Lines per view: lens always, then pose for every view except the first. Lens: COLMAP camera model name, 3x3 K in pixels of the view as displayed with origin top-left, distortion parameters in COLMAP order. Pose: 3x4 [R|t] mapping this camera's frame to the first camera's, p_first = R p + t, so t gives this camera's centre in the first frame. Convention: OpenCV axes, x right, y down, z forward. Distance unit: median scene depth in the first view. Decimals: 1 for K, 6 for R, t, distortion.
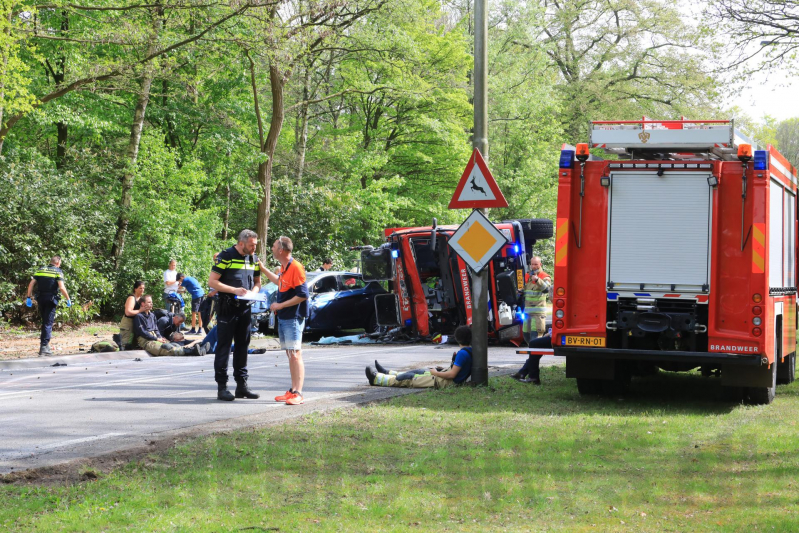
lens RADIAL K [[1416.8, 0, 399.5], [0, 1416.8, 266.5], [0, 0, 1]] dist [0.016215, -0.059994]
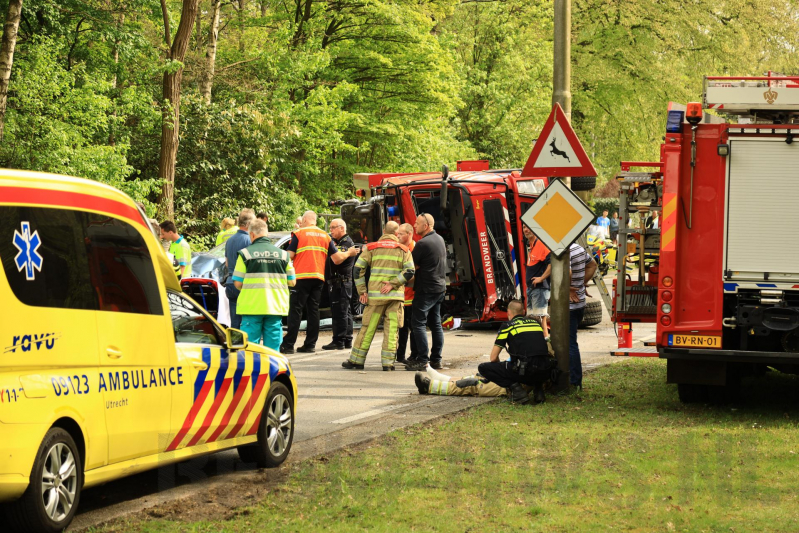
lens RADIAL K [[2080.0, 0, 399.5], [0, 2080.0, 266.5], [0, 0, 1]] dist [0.083170, -0.387982]
pose [[0.998376, -0.001818, 0.056939, -0.104819], [-0.000225, 0.999357, 0.035848, -0.032306], [-0.056968, -0.035802, 0.997734, -0.195450]]
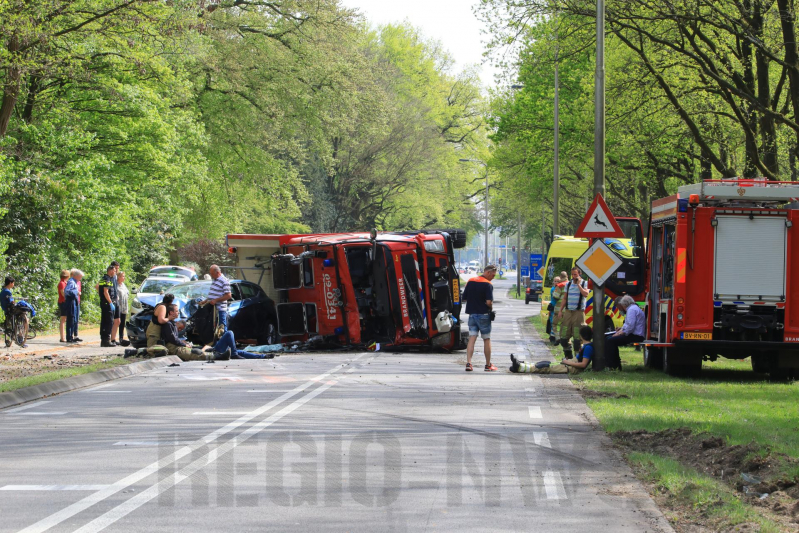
lens RADIAL K [[2418.7, 0, 399.5], [0, 2418.7, 266.5], [0, 0, 1]] dist [0.181758, 0.974276]
pose [[0.947569, 0.003921, 0.319526, -0.847689], [-0.005271, 0.999980, 0.003360, -0.020753], [-0.319507, -0.004868, 0.947572, -1.093112]]
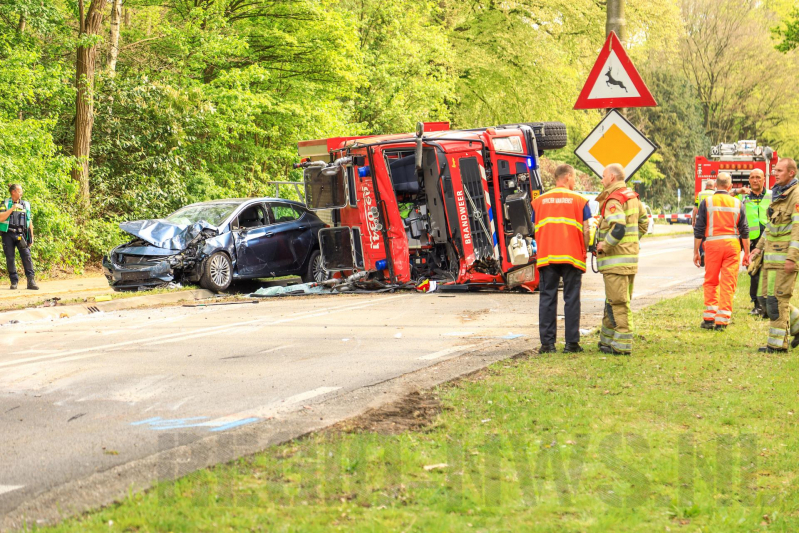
lens RADIAL K [[2080.0, 0, 399.5], [0, 2080.0, 266.5], [0, 0, 1]] dist [0.083170, -0.387982]
pose [[0.990613, -0.019836, 0.135248, -0.219961], [0.015176, 0.999258, 0.035398, 0.003877], [-0.135850, -0.033013, 0.990179, -0.126876]]
